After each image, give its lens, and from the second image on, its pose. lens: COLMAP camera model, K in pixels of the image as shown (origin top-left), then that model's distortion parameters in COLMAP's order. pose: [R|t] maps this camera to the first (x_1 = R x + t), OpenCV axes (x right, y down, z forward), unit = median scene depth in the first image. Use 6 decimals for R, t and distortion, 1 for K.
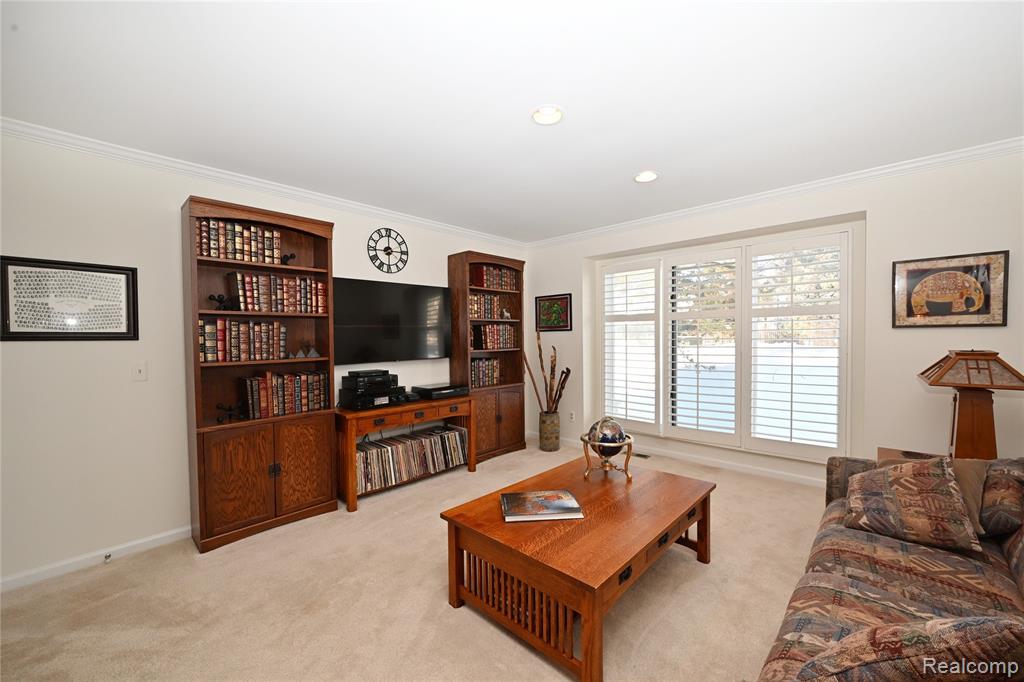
lens RADIAL K [[403.7, 0, 512.0], [0, 403.7, 341.0], [0, 0, 1]] dist [-0.001157, 0.000011]
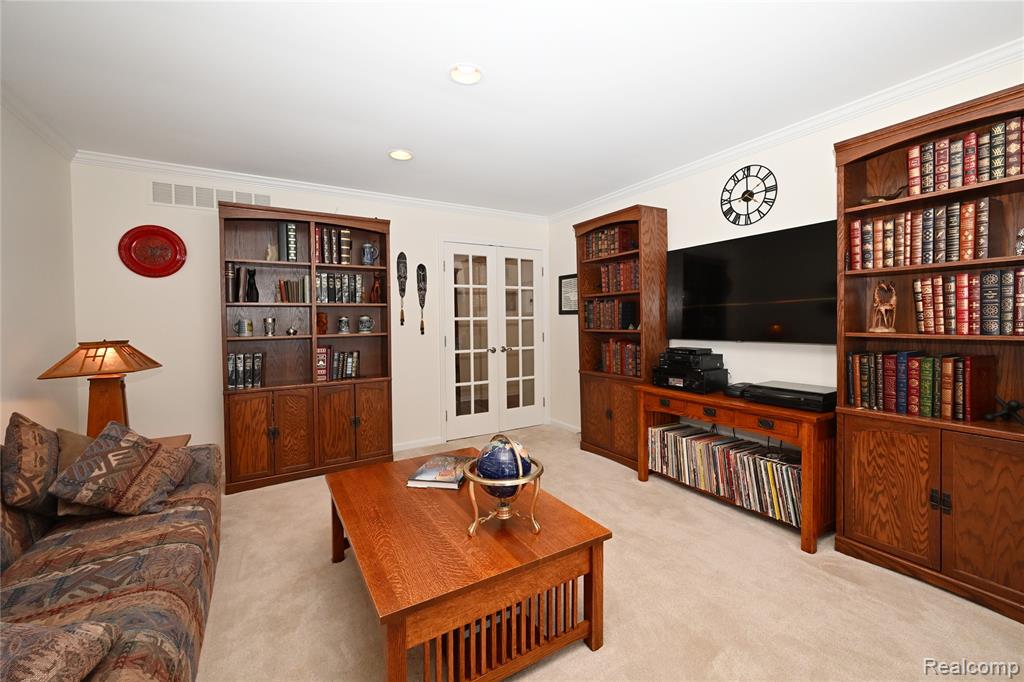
lens RADIAL K [[417.7, 0, 513.4], [0, 417.7, 317.6], [0, 0, 1]] dist [-0.000228, 0.000160]
pose [[-0.280086, 0.012560, -0.959893, 0.627054], [0.007578, 0.999912, 0.010873, -0.006373], [0.959945, -0.004228, -0.280156, 0.868399]]
